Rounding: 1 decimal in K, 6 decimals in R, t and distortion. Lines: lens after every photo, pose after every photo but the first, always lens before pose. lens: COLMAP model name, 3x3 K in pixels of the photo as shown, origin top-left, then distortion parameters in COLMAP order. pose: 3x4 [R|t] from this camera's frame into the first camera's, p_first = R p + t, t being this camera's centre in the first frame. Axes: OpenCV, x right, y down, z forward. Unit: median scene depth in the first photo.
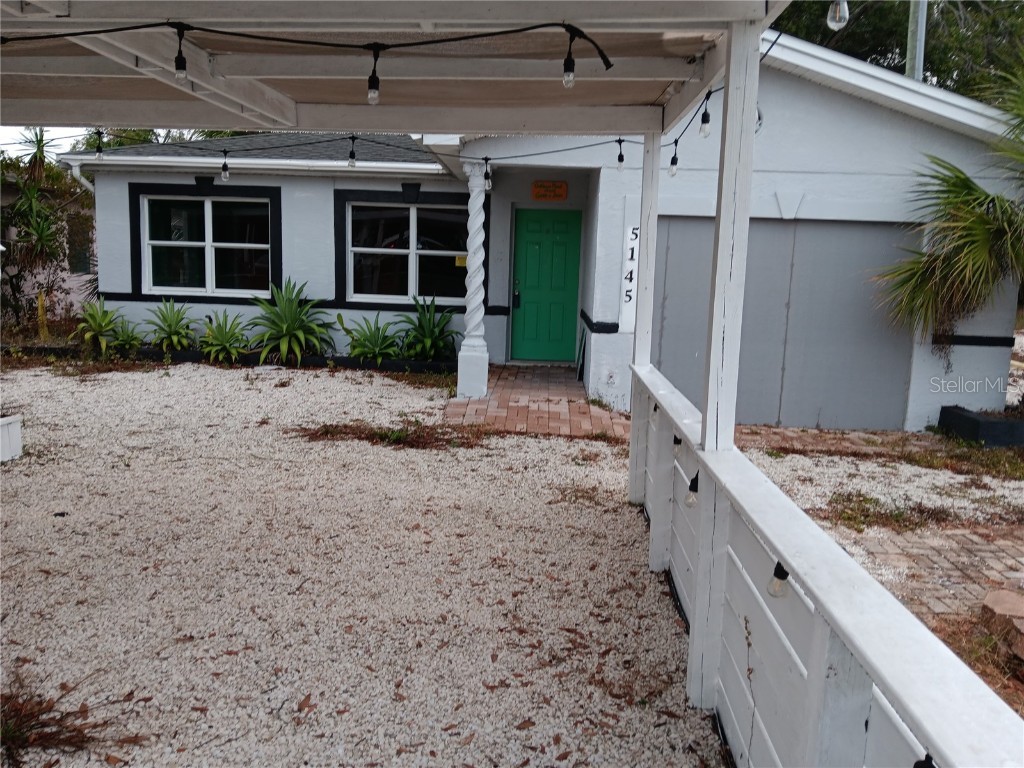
lens RADIAL K [[793.0, 0, 512.0], [0, 793.0, 384.0], [0, 0, 1]] dist [-0.001874, -0.009960]
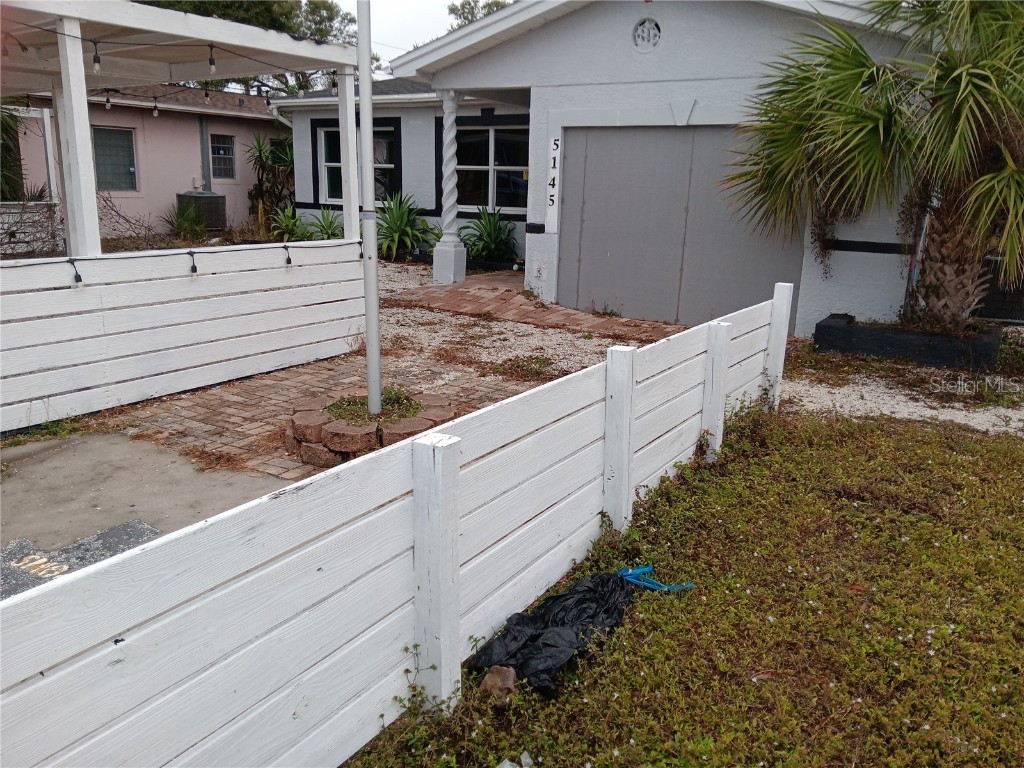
lens RADIAL K [[793.0, 0, 512.0], [0, 793.0, 384.0], [0, 0, 1]] dist [-0.001874, -0.009960]
pose [[0.884501, 0.104806, -0.454613, 0.636066], [-0.065081, 0.992631, 0.102218, 0.039110], [0.461976, -0.060825, 0.884804, -0.059685]]
